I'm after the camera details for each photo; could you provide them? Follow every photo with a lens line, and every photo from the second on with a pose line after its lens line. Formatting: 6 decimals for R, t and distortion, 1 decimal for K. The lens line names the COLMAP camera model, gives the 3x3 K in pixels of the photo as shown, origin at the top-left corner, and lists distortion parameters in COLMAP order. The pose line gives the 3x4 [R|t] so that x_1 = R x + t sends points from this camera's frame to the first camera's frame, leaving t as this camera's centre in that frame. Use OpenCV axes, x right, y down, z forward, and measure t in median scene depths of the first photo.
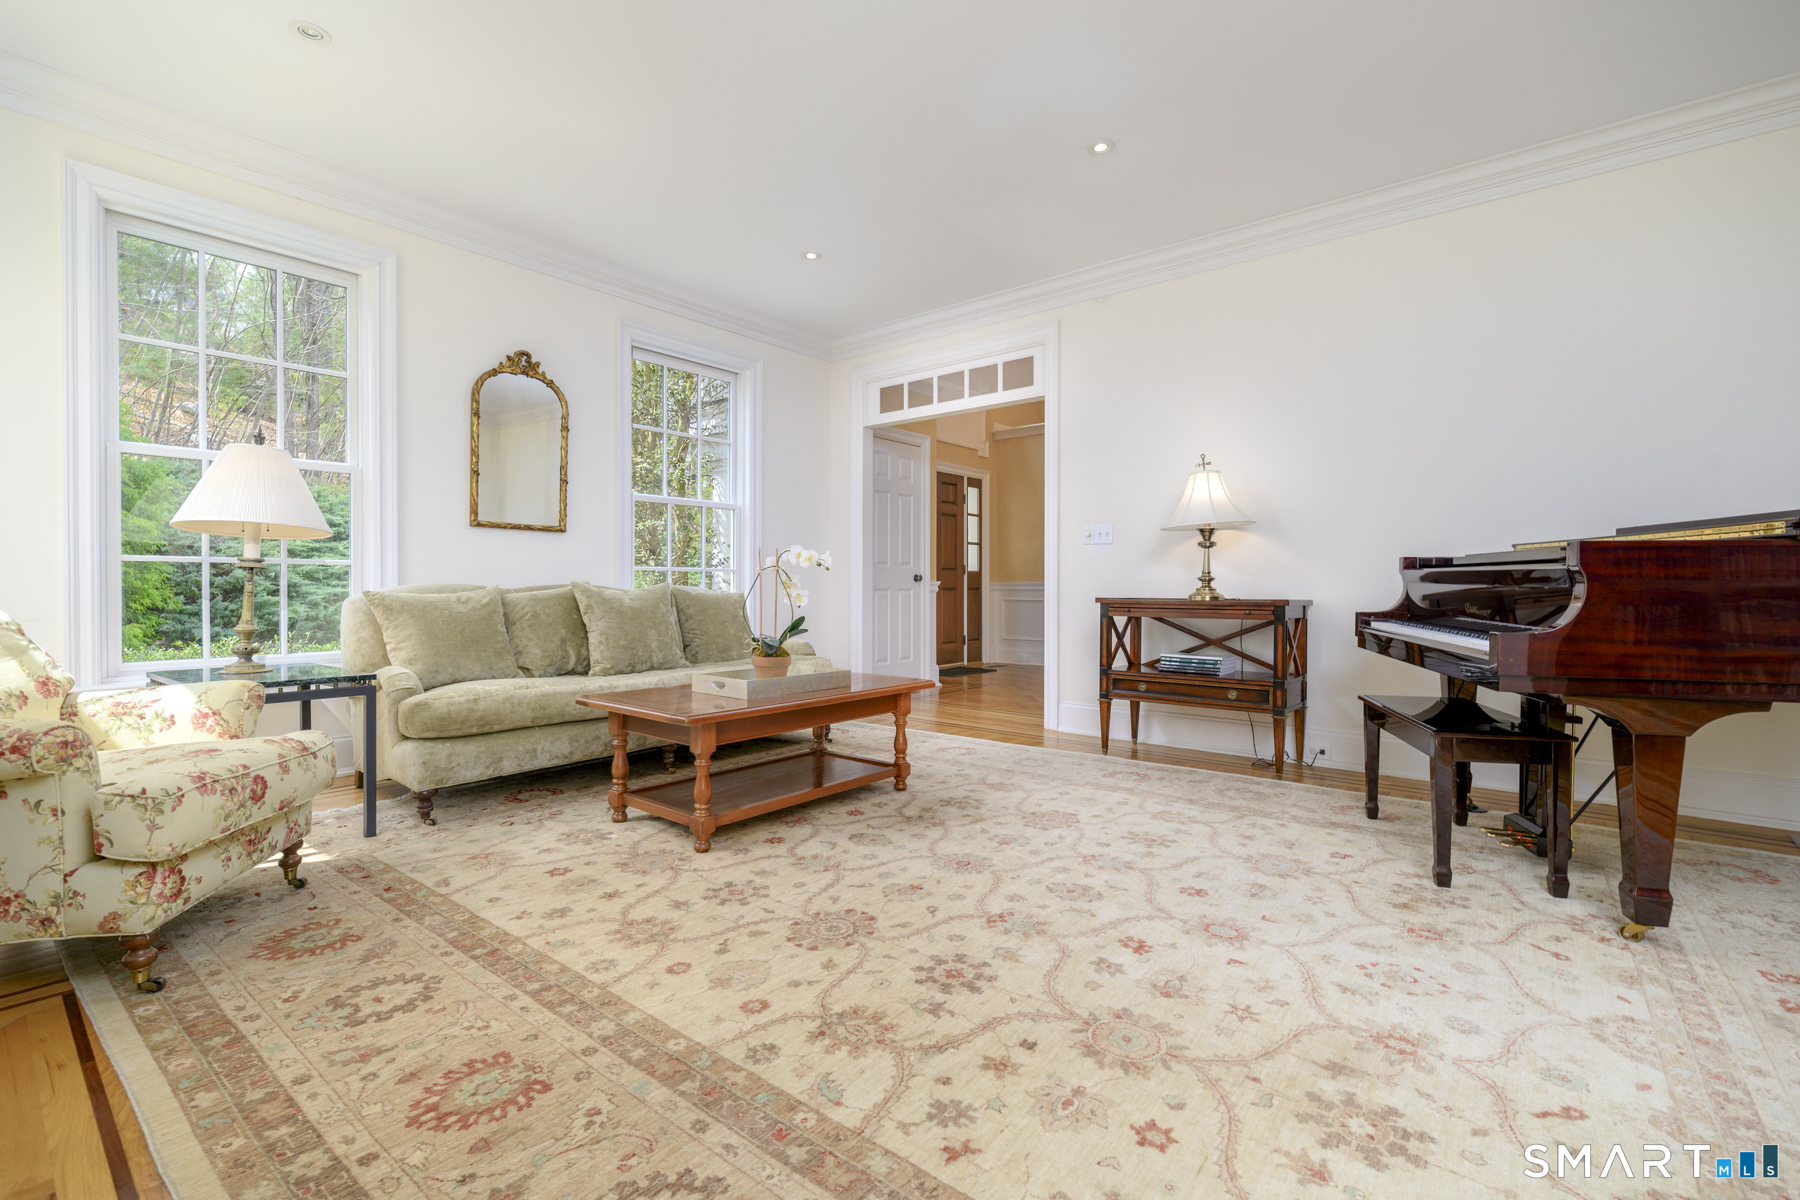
lens RADIAL K [[790.6, 0, 889.5], [0, 790.6, 585.6], [0, 0, 1]] dist [0.001211, -0.000522]
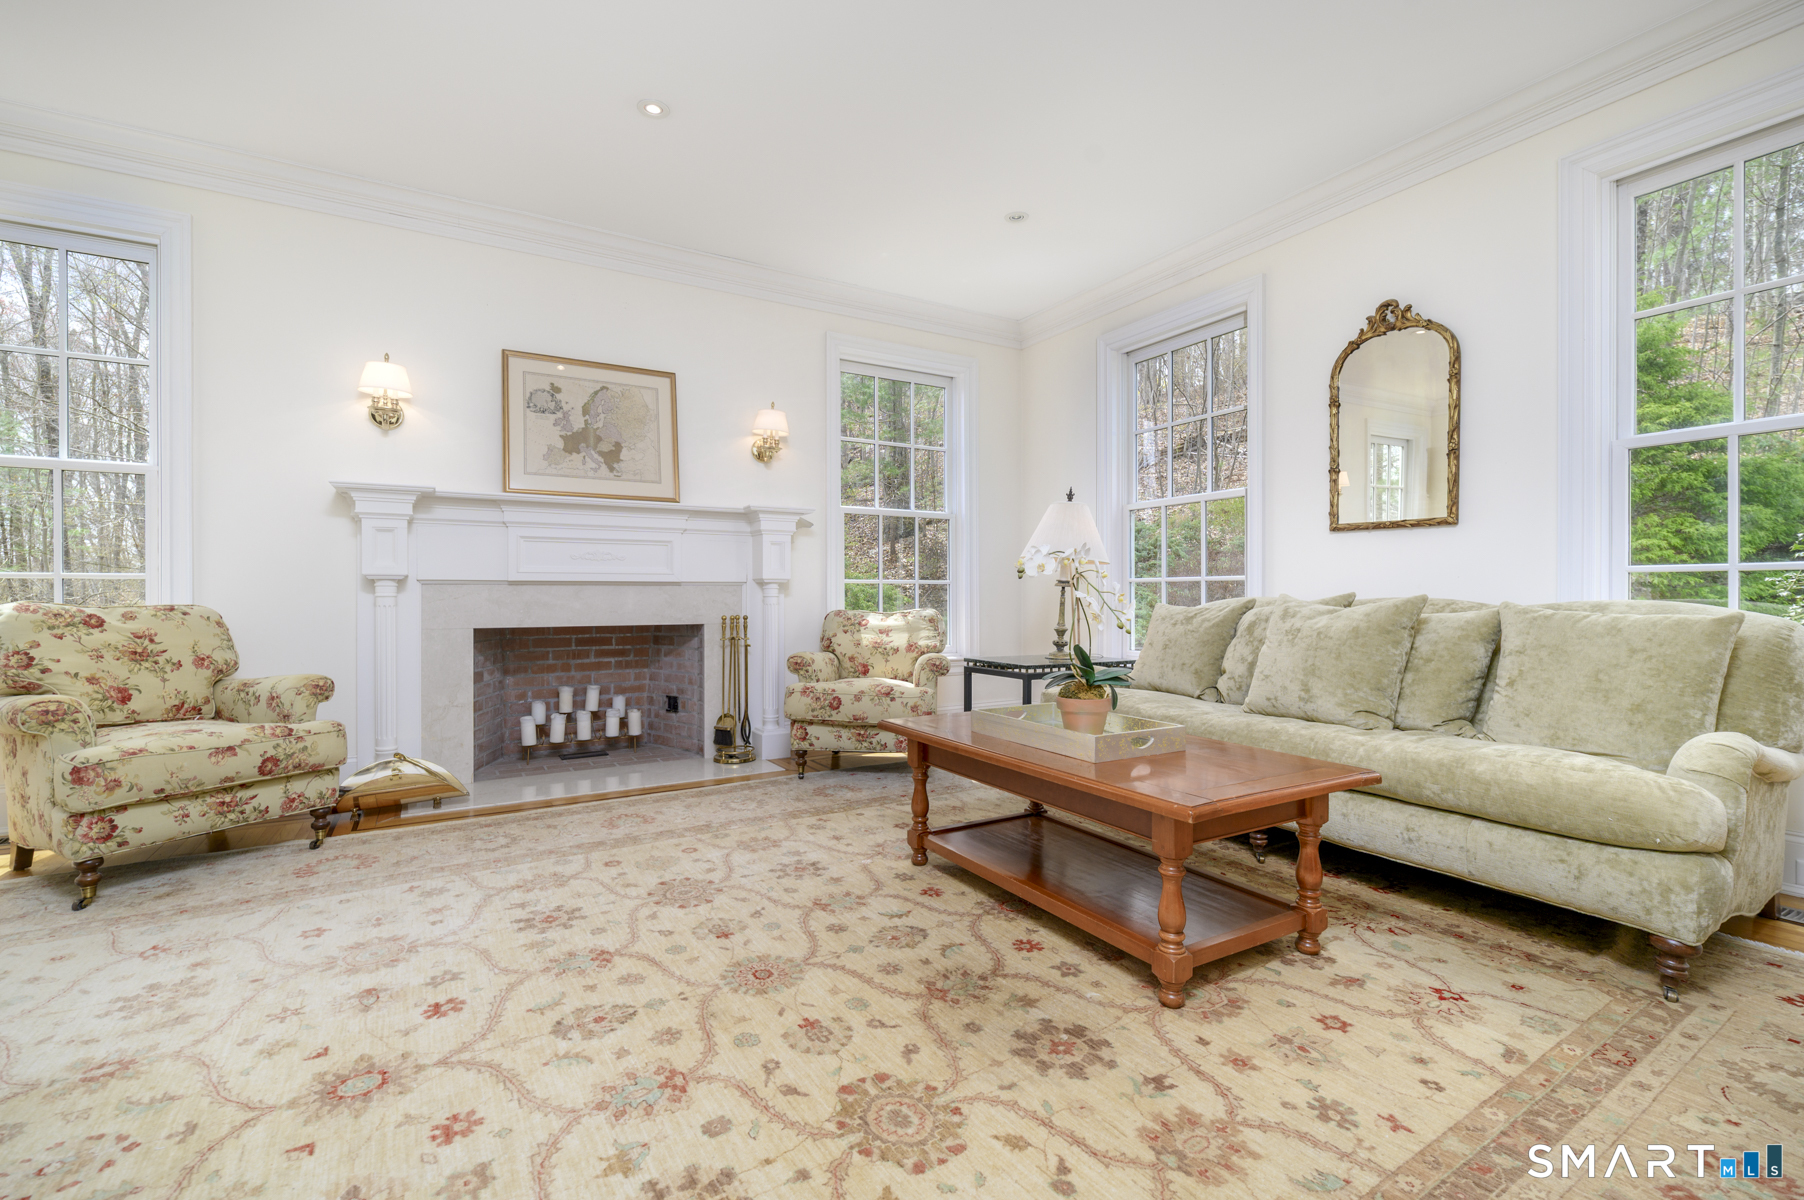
lens RADIAL K [[792.3, 0, 897.8], [0, 792.3, 601.0], [0, 0, 1]] dist [0.001211, -0.000522]
pose [[-0.333074, 0.006438, -0.942879, 0.840338], [-0.002206, 0.999969, 0.007607, -0.007358], [0.942898, 0.004614, -0.333049, 1.527573]]
